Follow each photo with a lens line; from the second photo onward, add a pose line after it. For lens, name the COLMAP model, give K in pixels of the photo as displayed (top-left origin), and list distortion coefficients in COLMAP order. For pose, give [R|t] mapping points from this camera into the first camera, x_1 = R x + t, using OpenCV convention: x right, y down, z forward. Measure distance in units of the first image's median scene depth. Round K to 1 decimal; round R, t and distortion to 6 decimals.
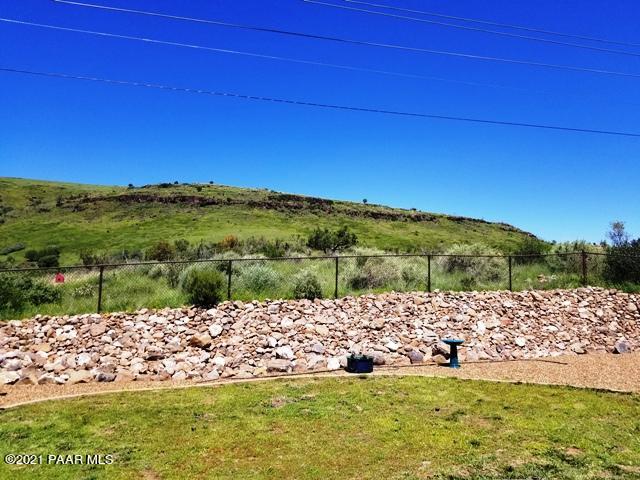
lens RADIAL K [[505.2, 0, 324.2], [0, 505.2, 237.5], [0, 0, 1]] dist [0.033652, -0.069889]
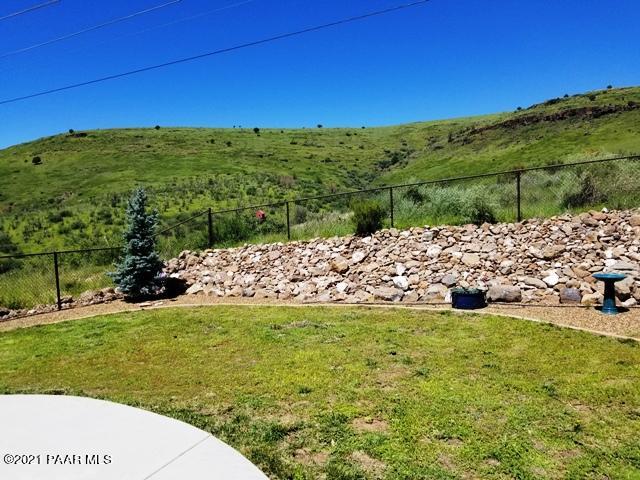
lens RADIAL K [[505.2, 0, 321.0], [0, 505.2, 246.5], [0, 0, 1]] dist [0.033652, -0.069889]
pose [[0.701395, -0.002742, -0.712768, 0.408624], [0.118191, 0.986596, 0.112509, 0.030554], [0.702906, -0.163156, 0.692317, 0.201117]]
